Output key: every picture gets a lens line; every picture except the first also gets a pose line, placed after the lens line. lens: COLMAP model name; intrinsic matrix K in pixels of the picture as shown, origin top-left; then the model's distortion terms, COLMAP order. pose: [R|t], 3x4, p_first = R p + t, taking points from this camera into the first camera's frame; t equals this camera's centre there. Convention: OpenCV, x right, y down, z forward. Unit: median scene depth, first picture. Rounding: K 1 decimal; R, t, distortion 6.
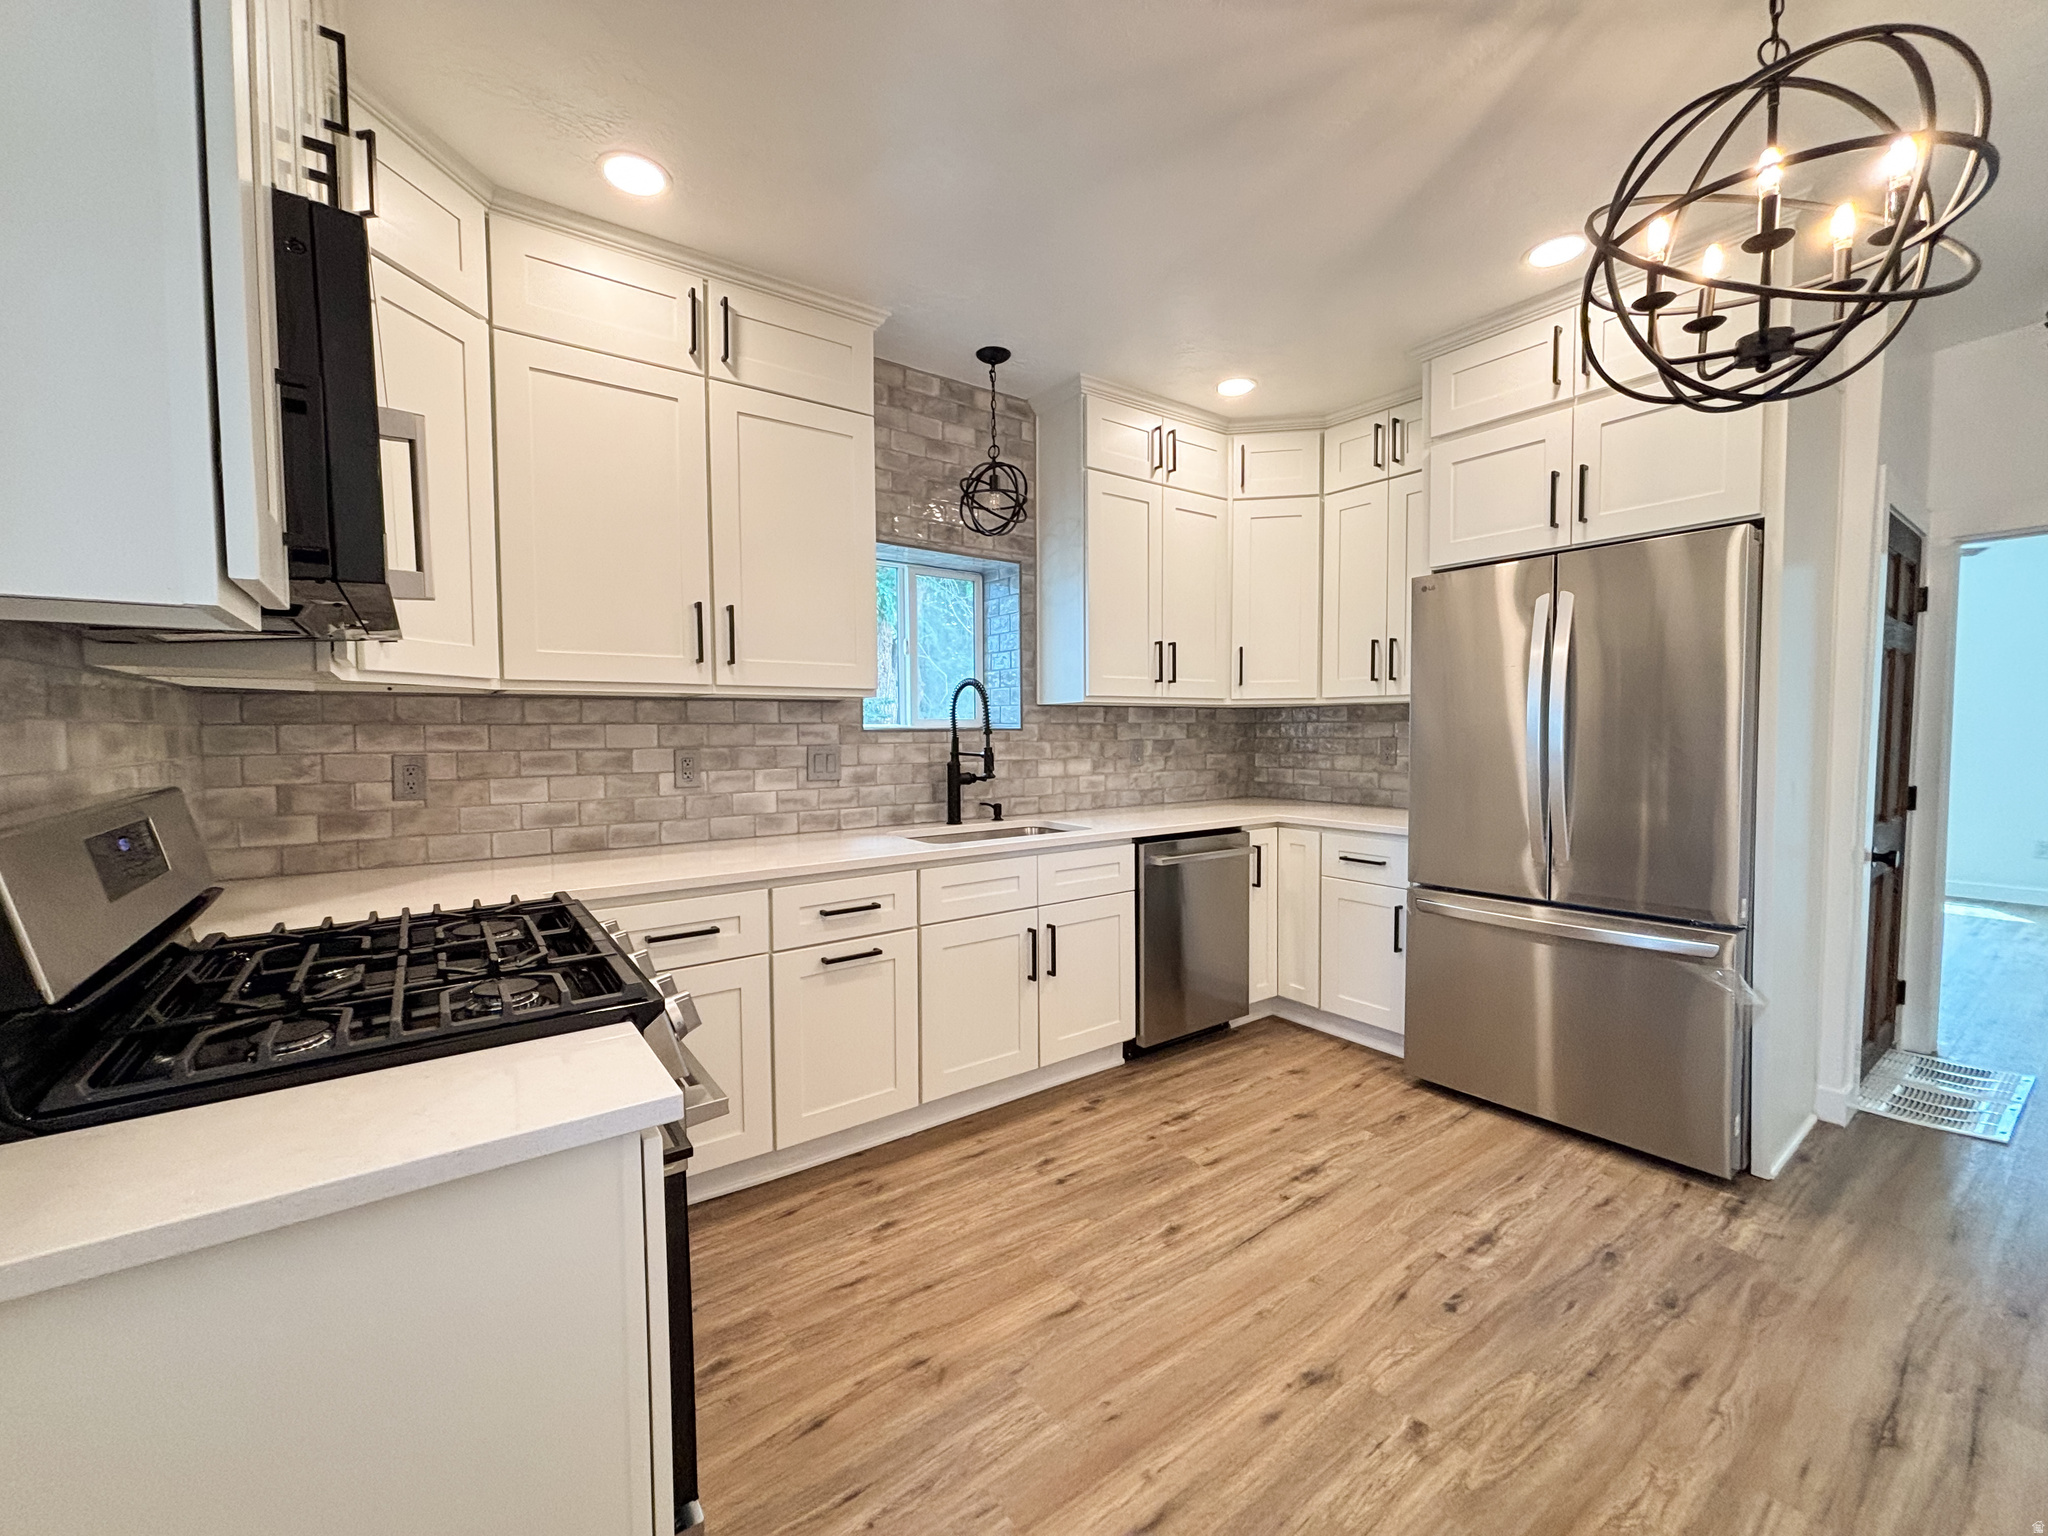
lens RADIAL K [[831.3, 0, 1022.9], [0, 831.3, 763.5], [0, 0, 1]] dist [0.017225, 0.000430]
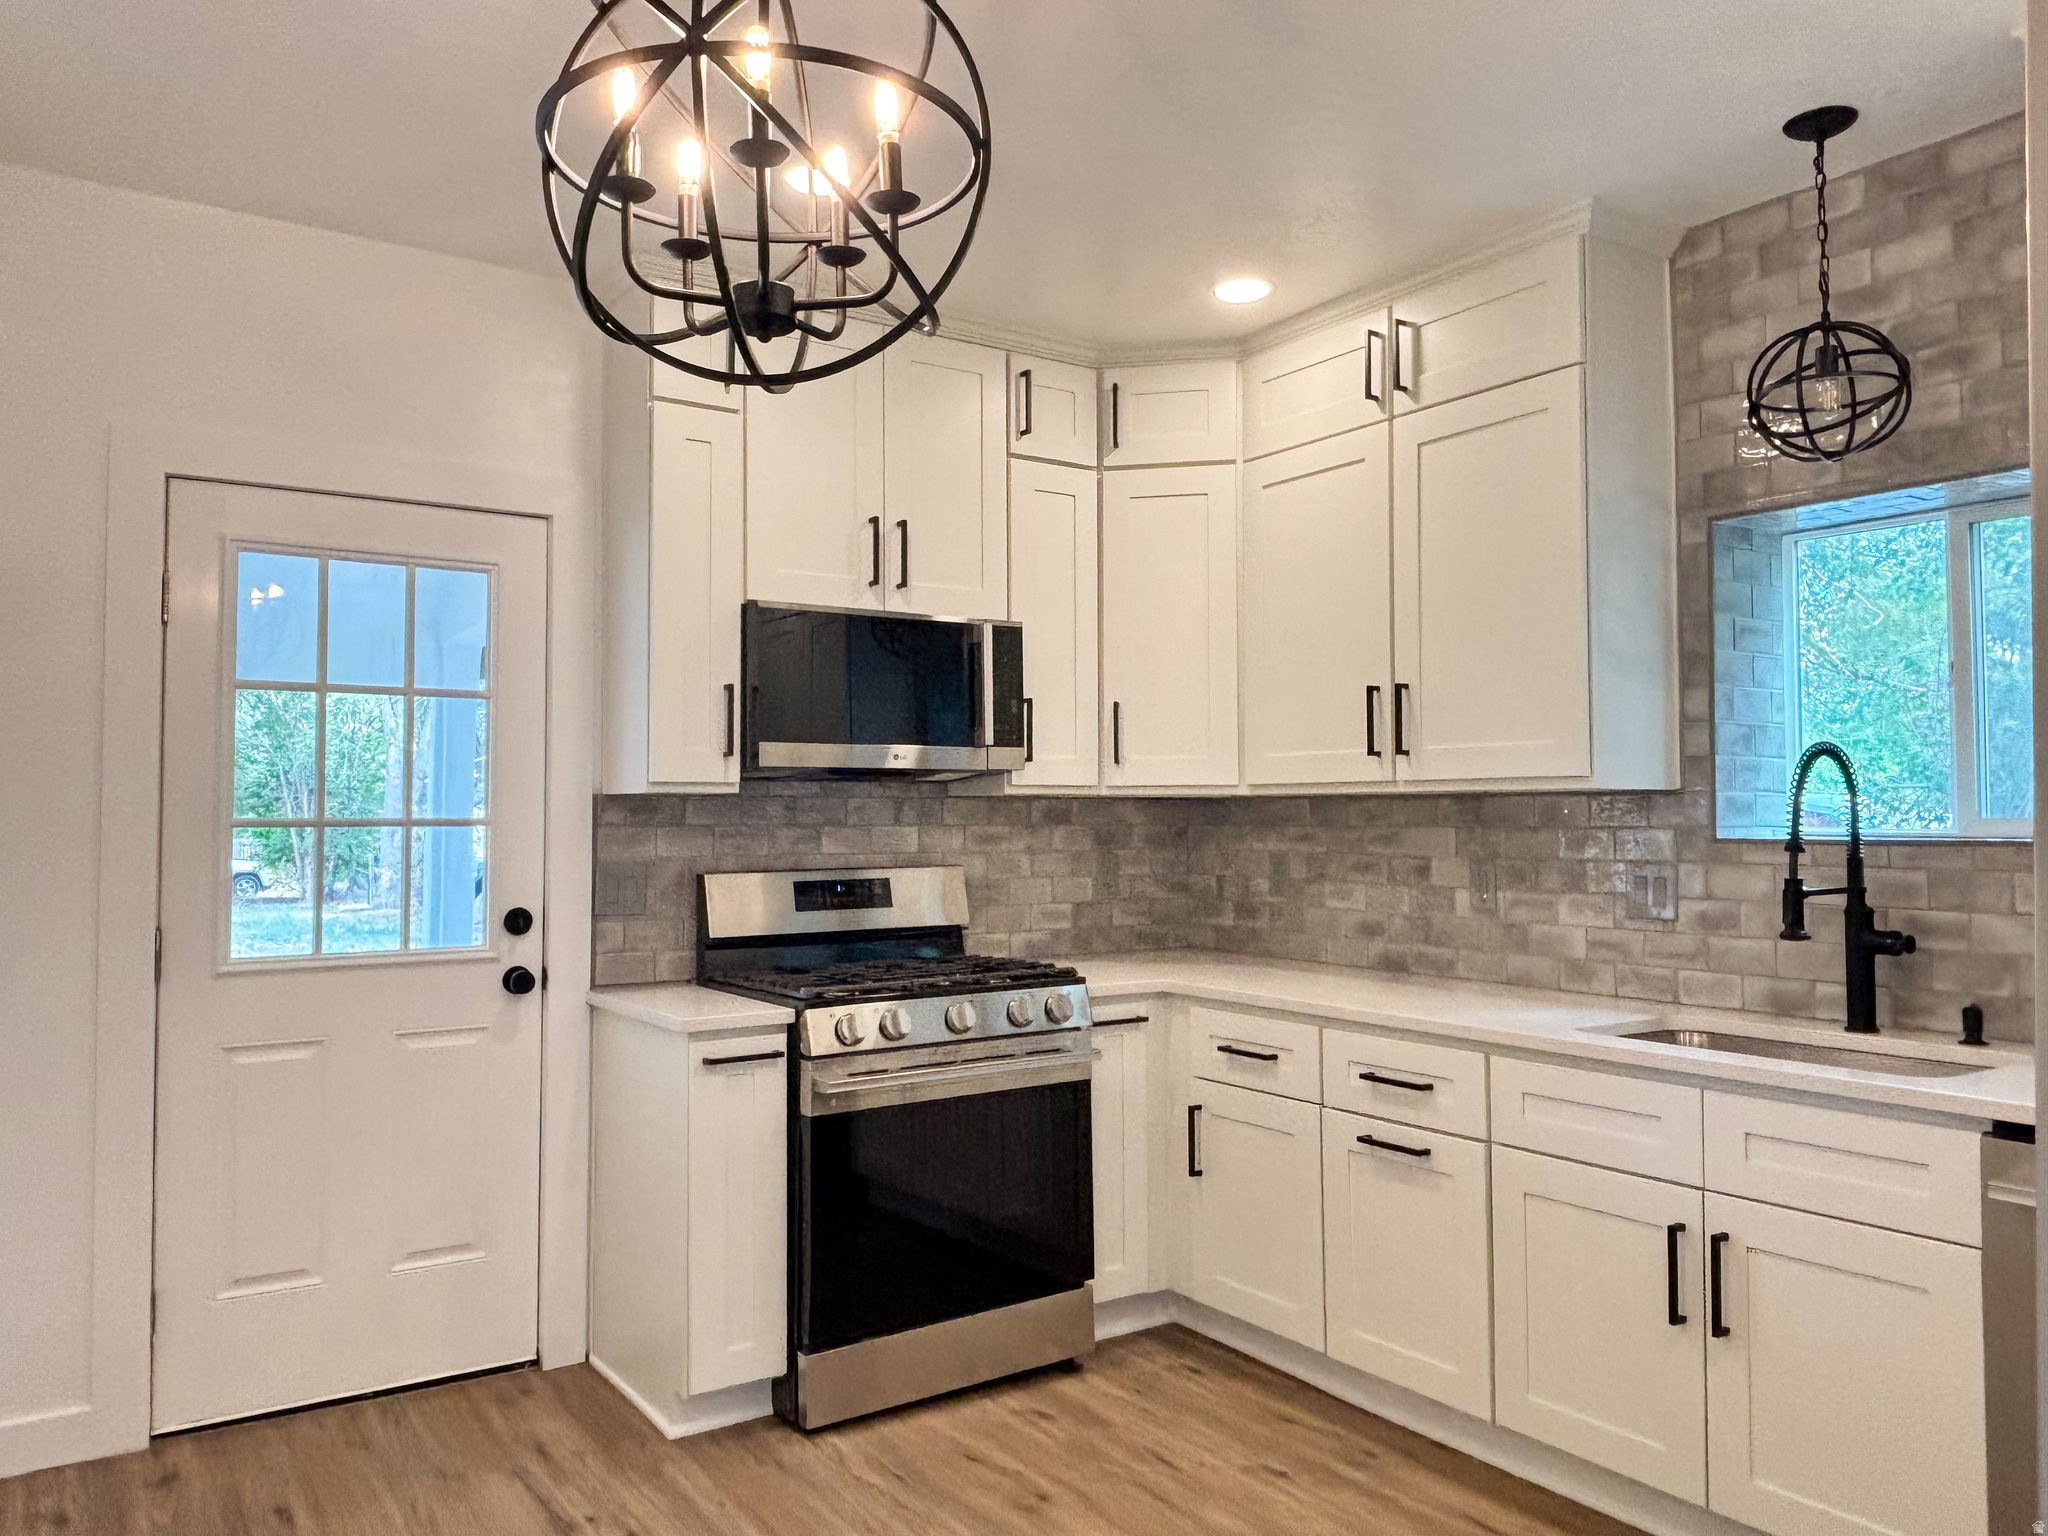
lens RADIAL K [[1481.5, 0, 1024.4], [0, 1481.5, 765.9], [0, 0, 1]] dist [-0.000240, -0.002782]
pose [[-0.031368, -0.031715, -0.999005, 1.075654], [-0.048942, 0.998346, -0.030158, -0.045548], [0.998309, 0.047947, -0.032869, 0.671959]]
